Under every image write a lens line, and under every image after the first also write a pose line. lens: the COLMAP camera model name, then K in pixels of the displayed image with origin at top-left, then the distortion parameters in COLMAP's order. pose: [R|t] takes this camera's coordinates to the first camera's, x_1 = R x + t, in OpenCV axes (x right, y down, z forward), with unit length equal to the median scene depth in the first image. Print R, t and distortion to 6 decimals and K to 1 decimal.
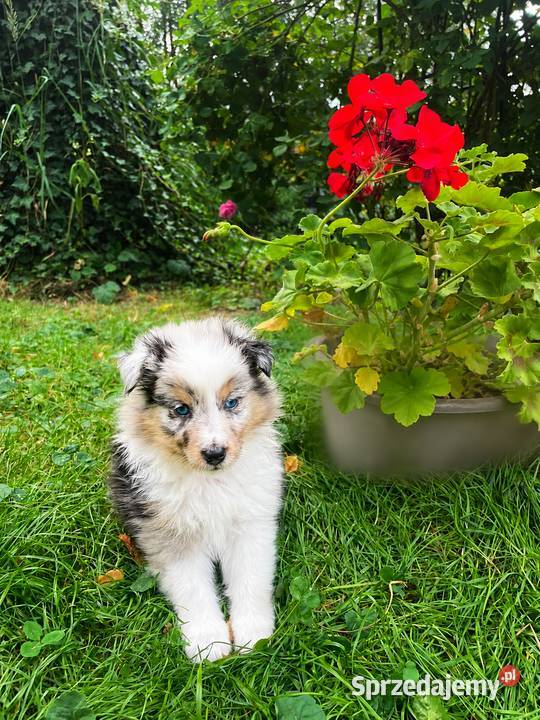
lens RADIAL K [[569.2, 0, 260.9], [0, 569.2, 367.5], [0, 0, 1]] dist [0.047903, -0.083200]
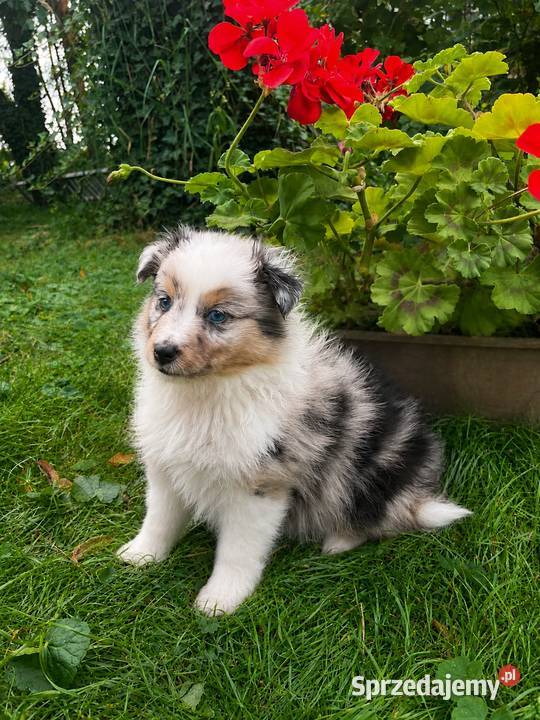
lens RADIAL K [[569.2, 0, 268.6], [0, 569.2, 366.8], [0, 0, 1]] dist [0.047903, -0.083200]
pose [[0.938832, 0.050994, -0.340580, 0.143479], [-0.019640, 0.995295, 0.094882, -0.001366], [0.343816, -0.082389, 0.935416, 0.036532]]
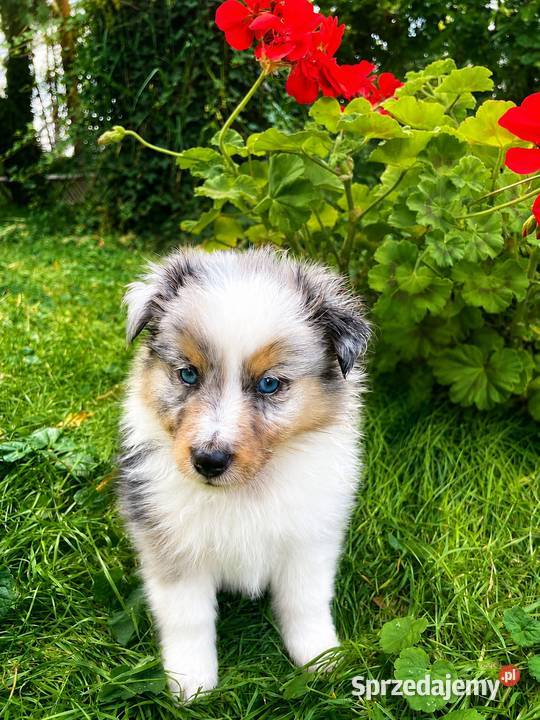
lens RADIAL K [[569.2, 0, 282.4], [0, 569.2, 371.2], [0, 0, 1]] dist [0.047903, -0.083200]
pose [[0.954946, 0.129437, -0.267066, 0.144489], [-0.122622, 0.991559, 0.042114, 0.024040], [0.270263, -0.007468, 0.962758, 0.032116]]
